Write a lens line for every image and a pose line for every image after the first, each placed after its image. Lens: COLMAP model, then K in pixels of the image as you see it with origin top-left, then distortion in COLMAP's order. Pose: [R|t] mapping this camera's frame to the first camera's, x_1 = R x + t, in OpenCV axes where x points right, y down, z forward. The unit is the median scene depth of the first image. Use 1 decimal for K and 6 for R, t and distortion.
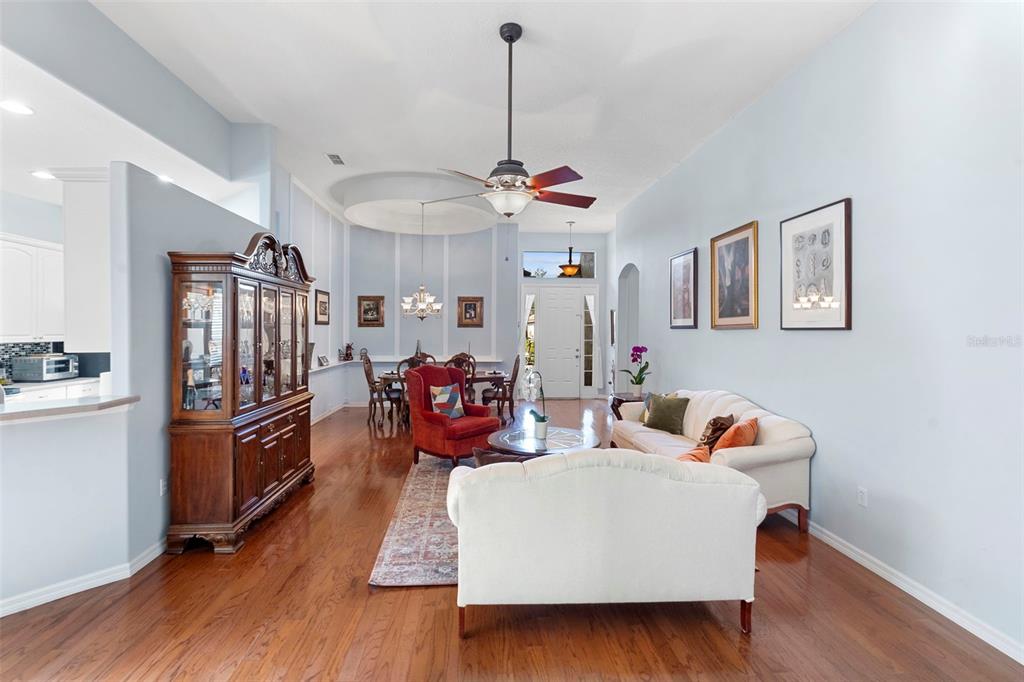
lens RADIAL K [[478.3, 0, 503.7], [0, 478.3, 331.4], [0, 0, 1]] dist [-0.002847, 0.000385]
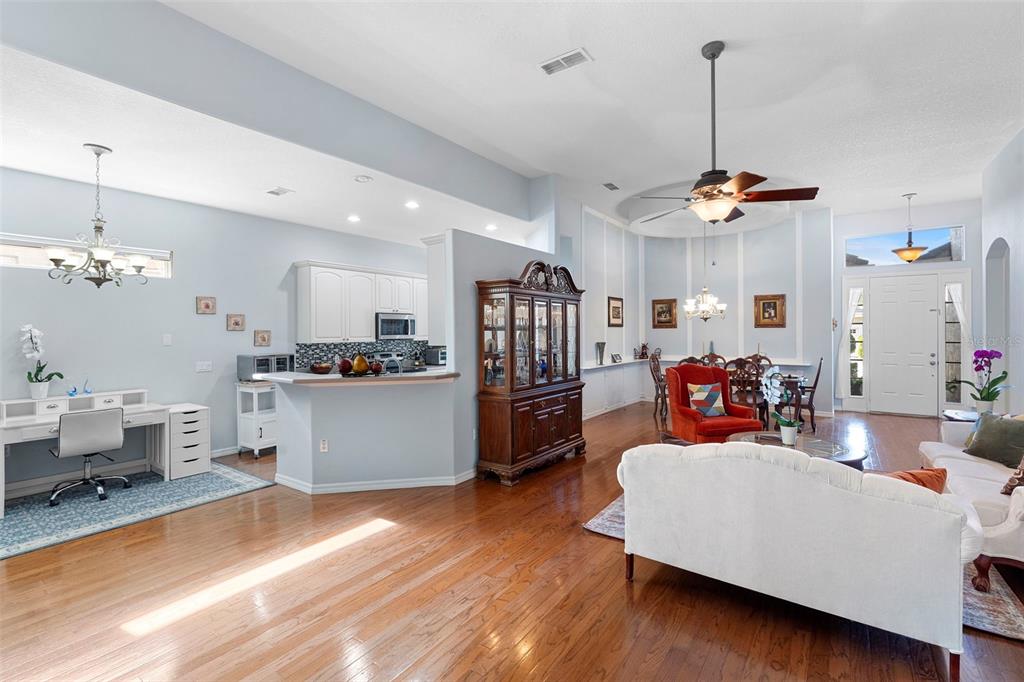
lens RADIAL K [[467.0, 0, 504.8], [0, 467.0, 333.8], [0, 0, 1]] dist [-0.001788, 0.000709]
pose [[0.769733, -0.003348, -0.638357, 0.247496], [0.004876, 0.999988, 0.000635, 0.001933], [0.638347, -0.003601, 0.769740, -0.073922]]
